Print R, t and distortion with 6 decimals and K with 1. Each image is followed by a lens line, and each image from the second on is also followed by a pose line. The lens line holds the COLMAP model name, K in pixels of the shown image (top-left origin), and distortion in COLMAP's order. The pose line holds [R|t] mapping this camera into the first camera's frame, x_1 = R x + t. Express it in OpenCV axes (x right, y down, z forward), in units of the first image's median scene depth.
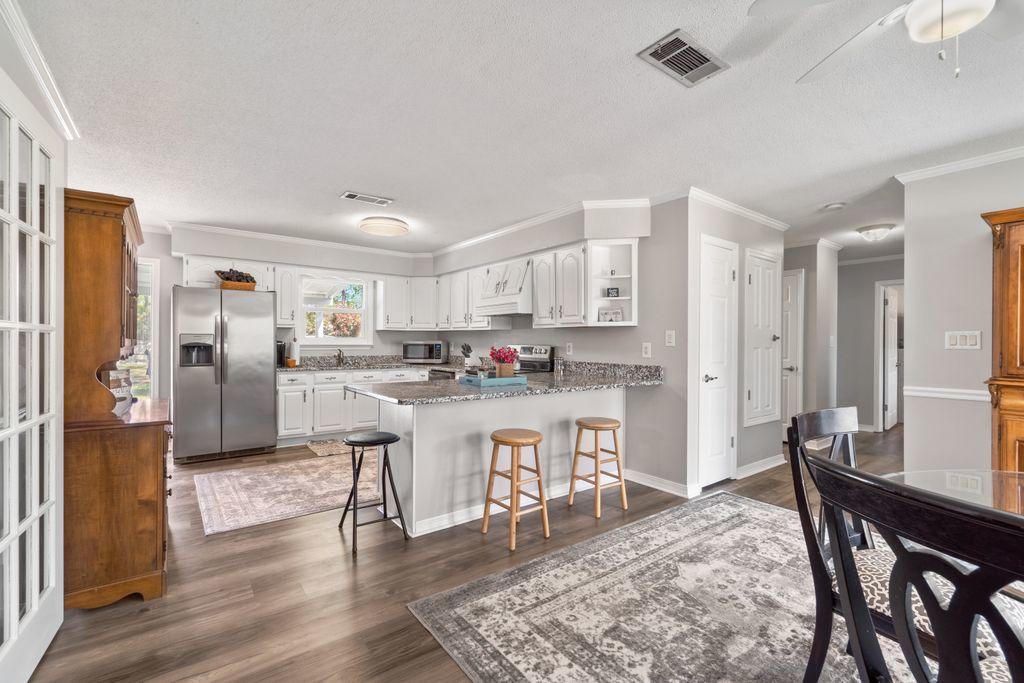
lens RADIAL K [[444.7, 0, 506.5], [0, 444.7, 340.5], [0, 0, 1]] dist [-0.004907, 0.000893]
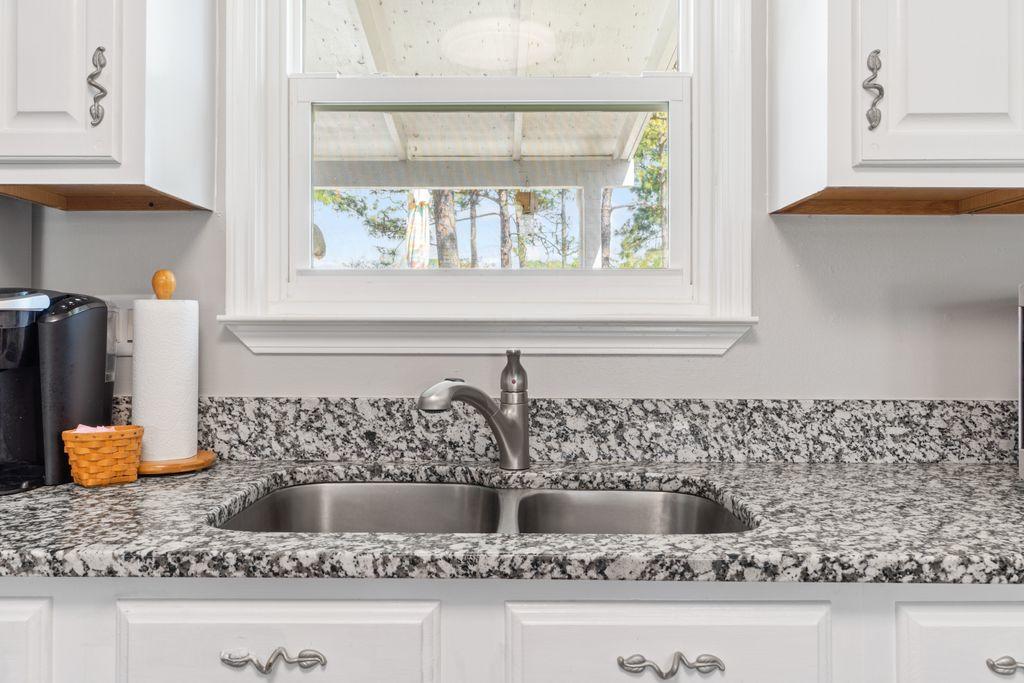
lens RADIAL K [[798.1, 0, 508.2], [0, 798.1, 336.0], [0, 0, 1]] dist [-0.006190, -0.000766]
pose [[0.797493, 0.000554, -0.603329, -0.290405], [0.006516, 0.999933, 0.009531, 0.016178], [0.603294, -0.011533, 0.797436, 1.039189]]
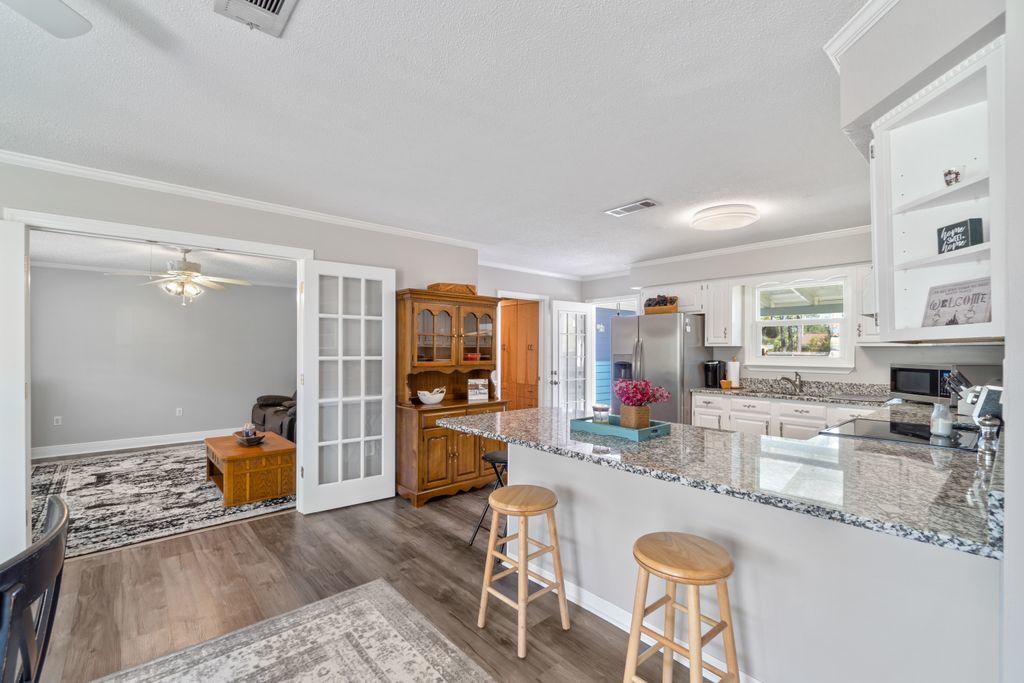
lens RADIAL K [[444.7, 0, 507.4], [0, 444.7, 347.3], [0, 0, 1]] dist [-0.004907, 0.000893]
pose [[0.075120, -0.011301, -0.997110, 0.474818], [0.001703, 0.999936, -0.011205, -0.020046], [0.997173, -0.000856, 0.075135, 0.560465]]
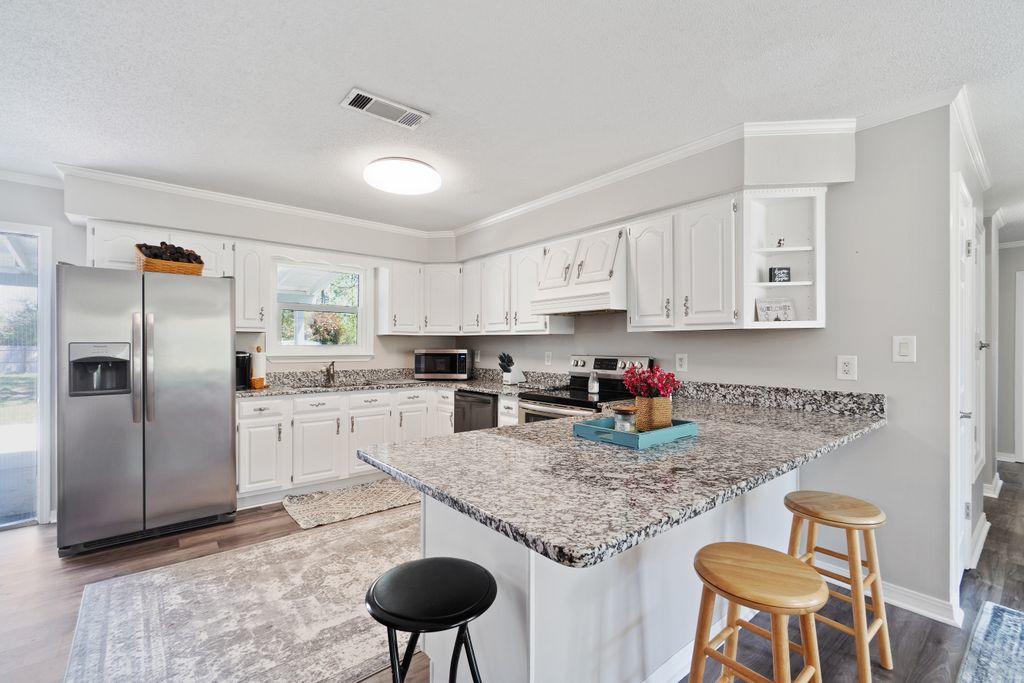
lens RADIAL K [[444.7, 0, 505.1], [0, 444.7, 342.3], [0, 0, 1]] dist [-0.004907, 0.000893]
pose [[0.999129, -0.003345, 0.041586, -0.152705], [0.003506, 0.999987, -0.003803, -0.010224], [-0.041573, 0.003946, 0.999128, 0.342334]]
